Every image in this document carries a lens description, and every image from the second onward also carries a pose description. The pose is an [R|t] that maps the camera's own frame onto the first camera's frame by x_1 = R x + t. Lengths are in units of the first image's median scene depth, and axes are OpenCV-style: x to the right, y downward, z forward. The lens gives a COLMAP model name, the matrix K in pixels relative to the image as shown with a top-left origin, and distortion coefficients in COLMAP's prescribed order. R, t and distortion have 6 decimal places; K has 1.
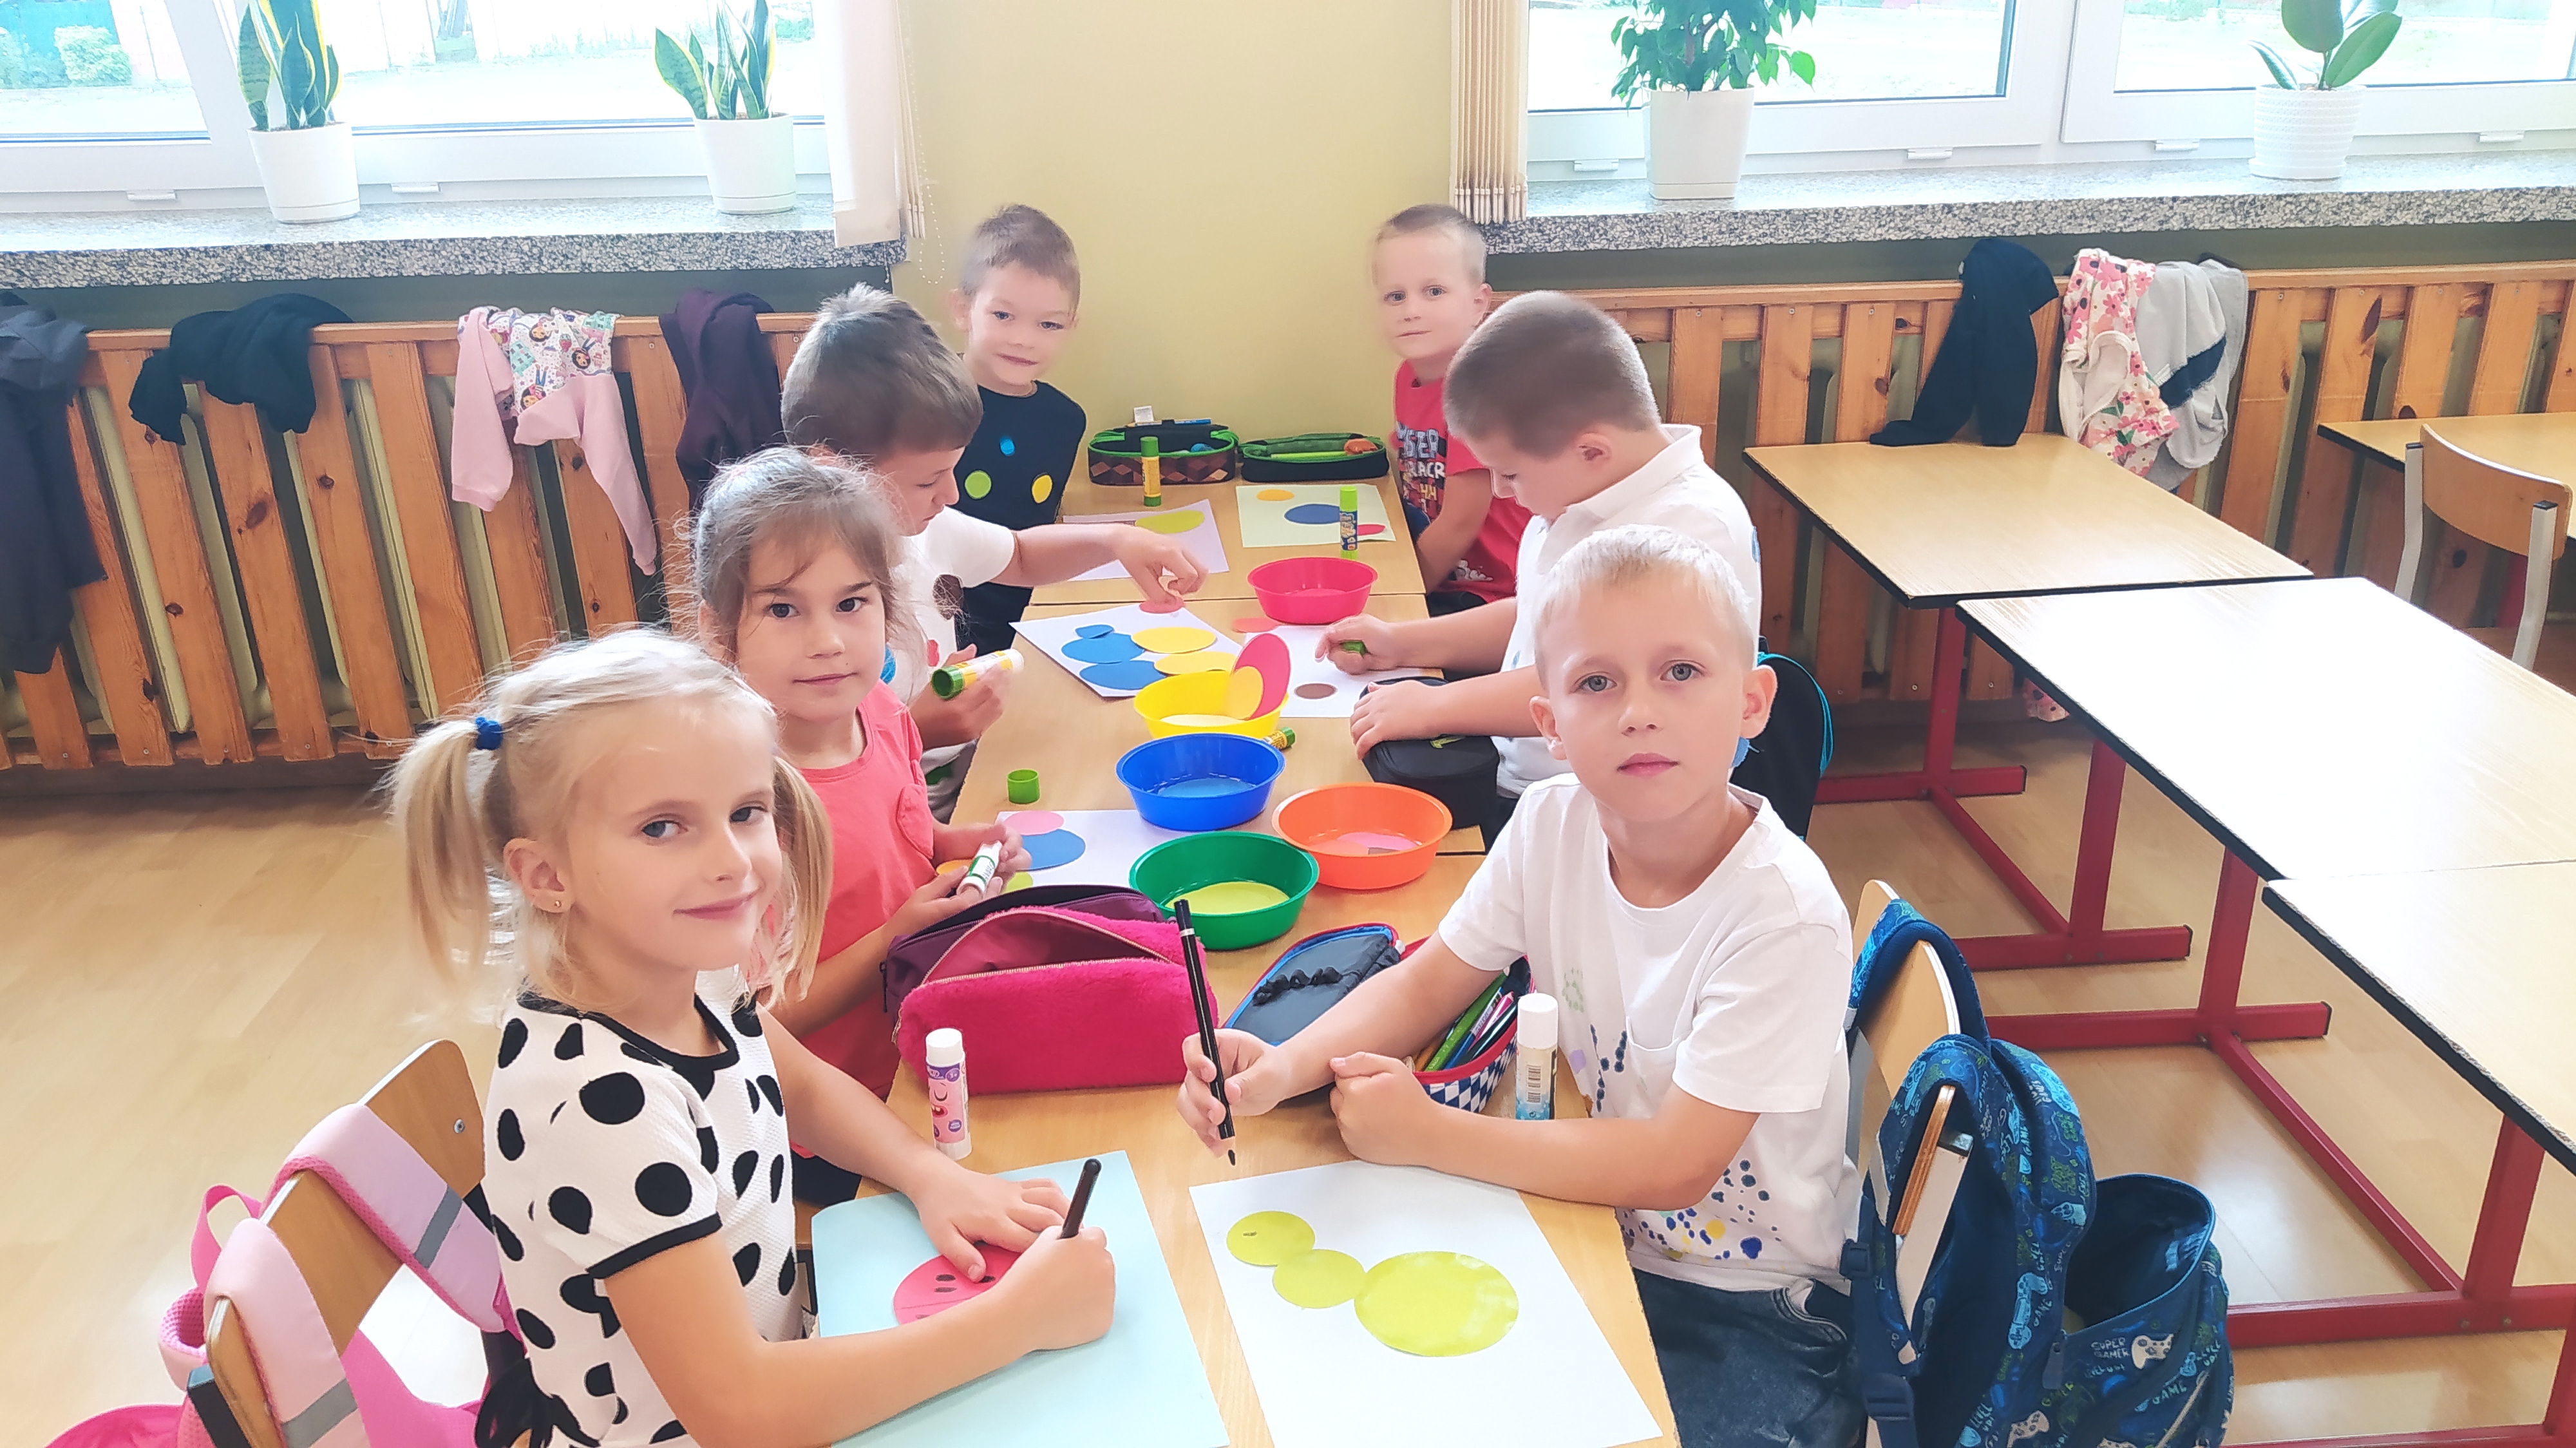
lens RADIAL K [[1911.8, 0, 1295.0], [0, 1911.8, 721.8], [0, 0, 1]] dist [0.065944, -0.106370]
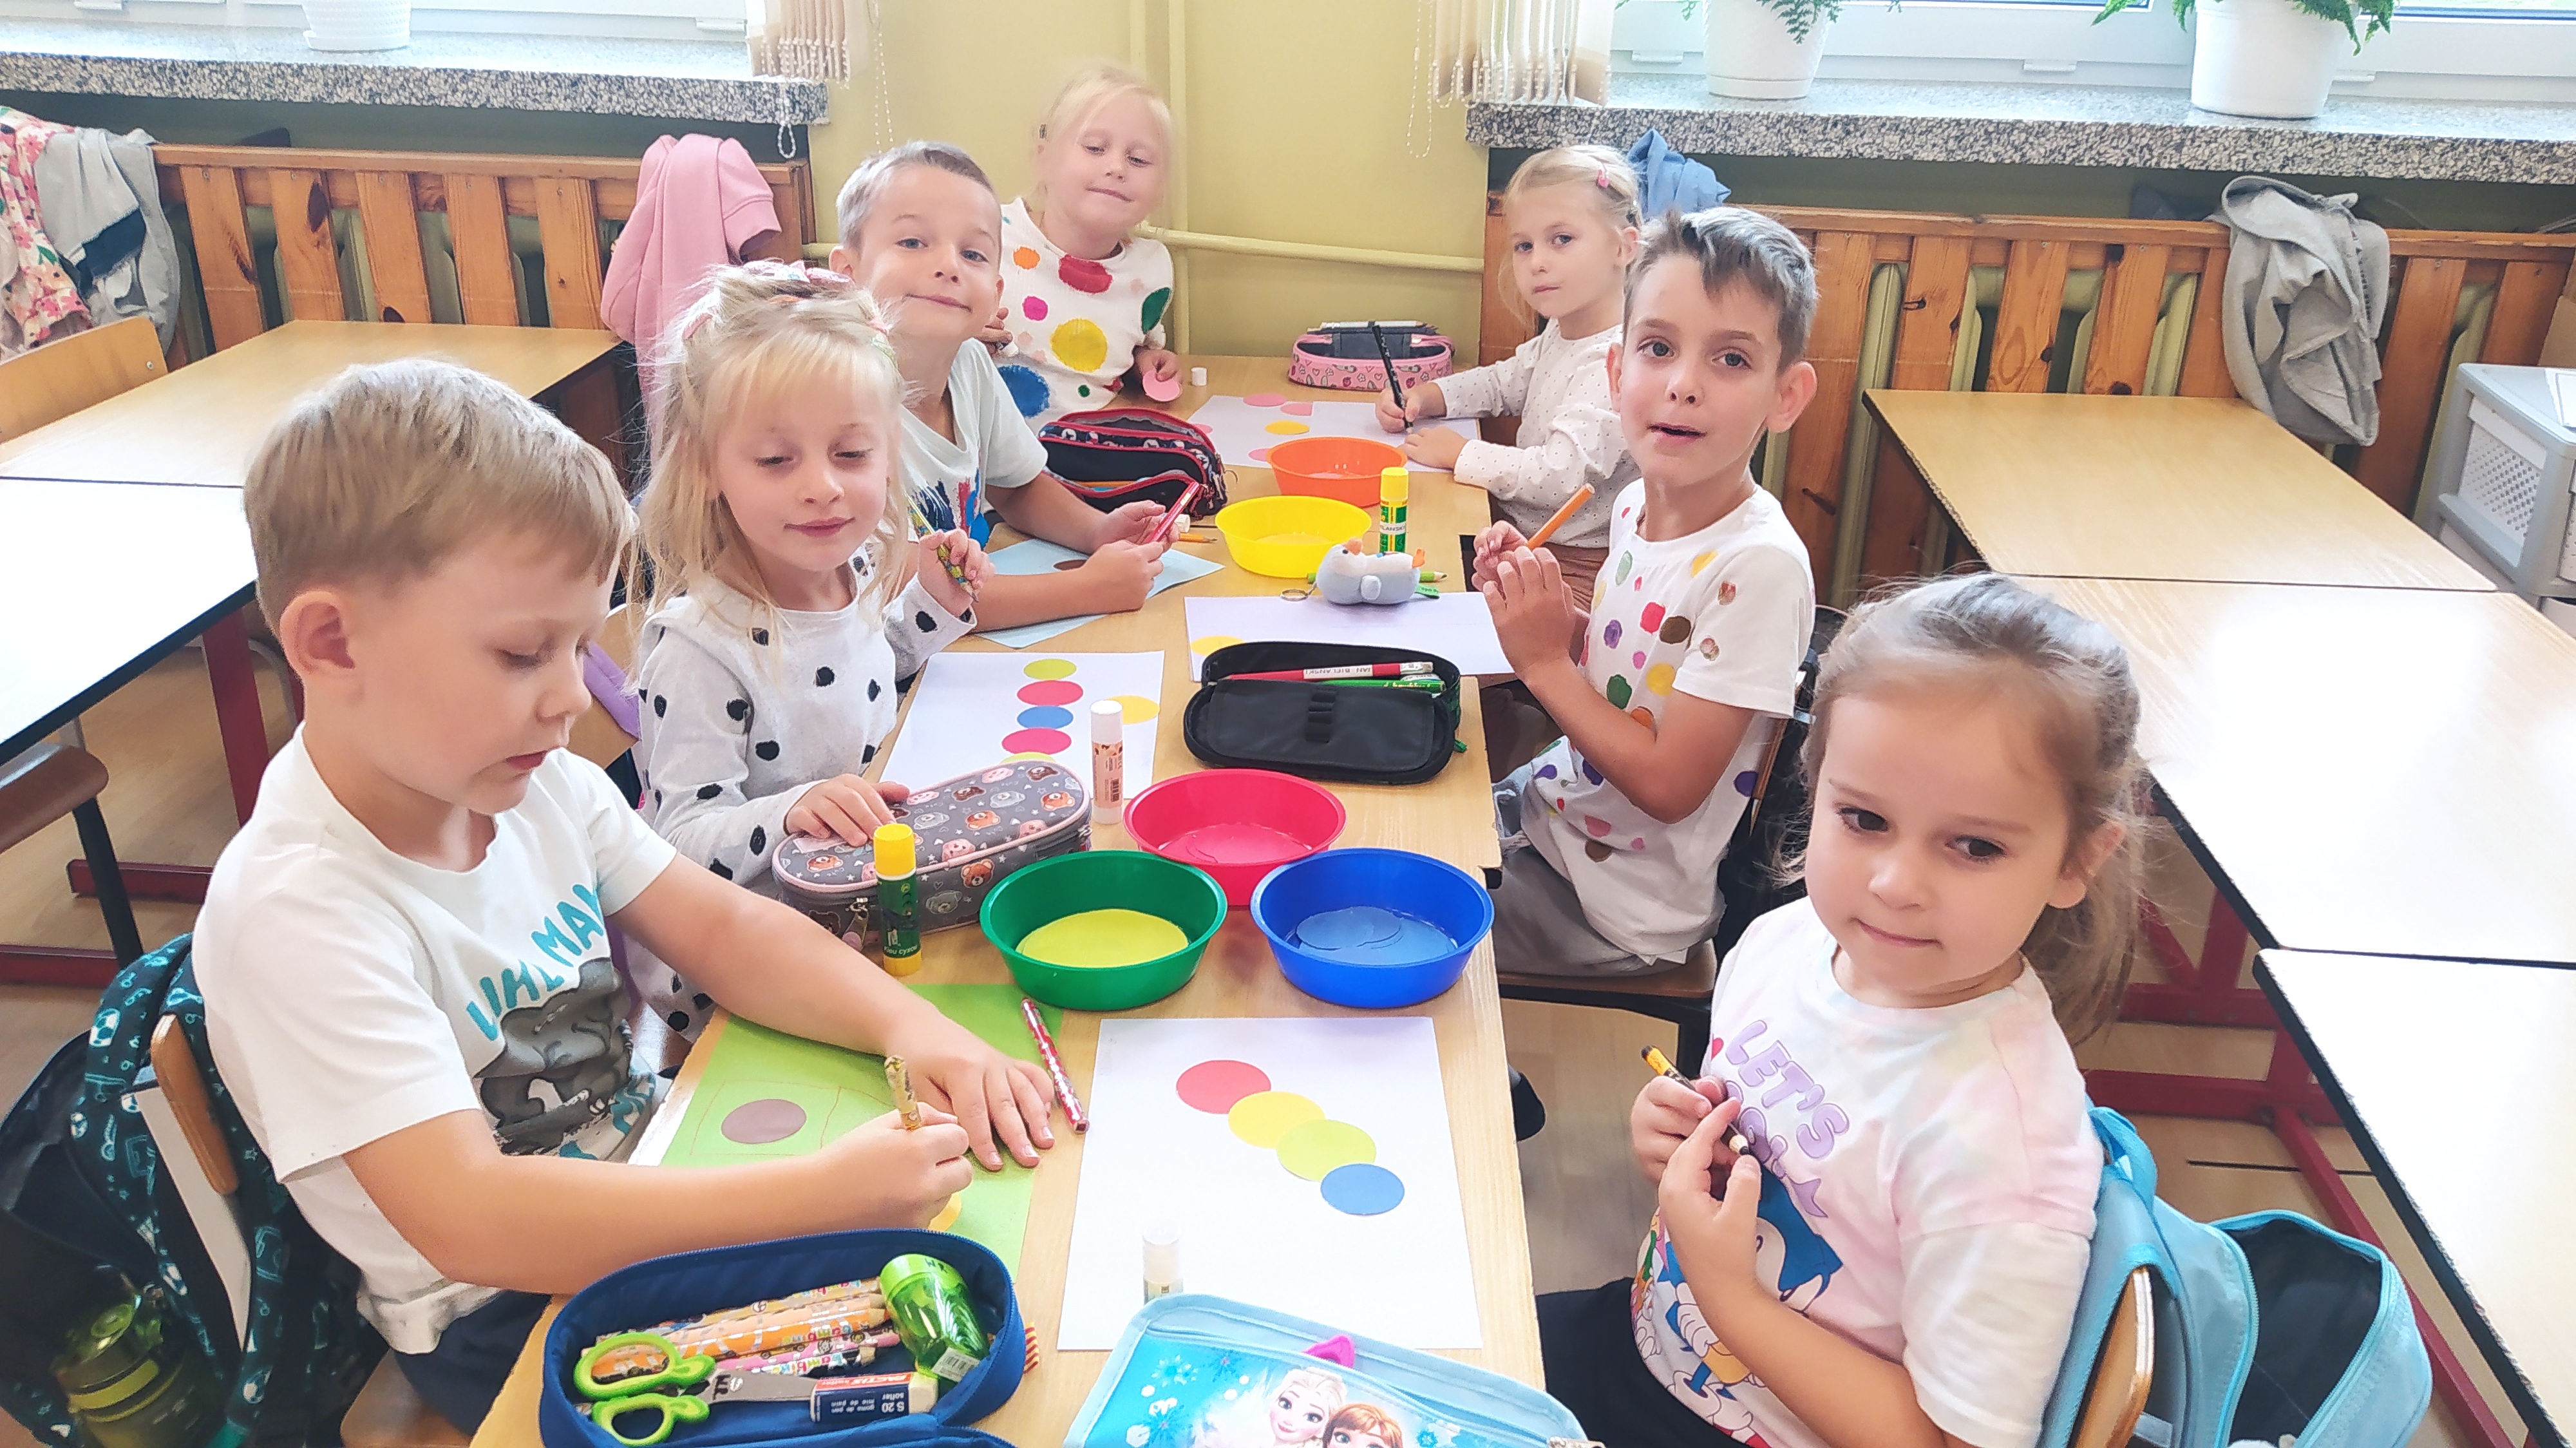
lens RADIAL K [[2048.1, 0, 1289.1], [0, 2048.1, 725.7], [0, 0, 1]] dist [0.002907, 0.015321]
pose [[0.970384, 0.121226, -0.208949, 1.245282], [-0.112503, 0.992227, 0.053183, -0.068886], [0.213772, -0.028100, 0.976479, 0.145235]]
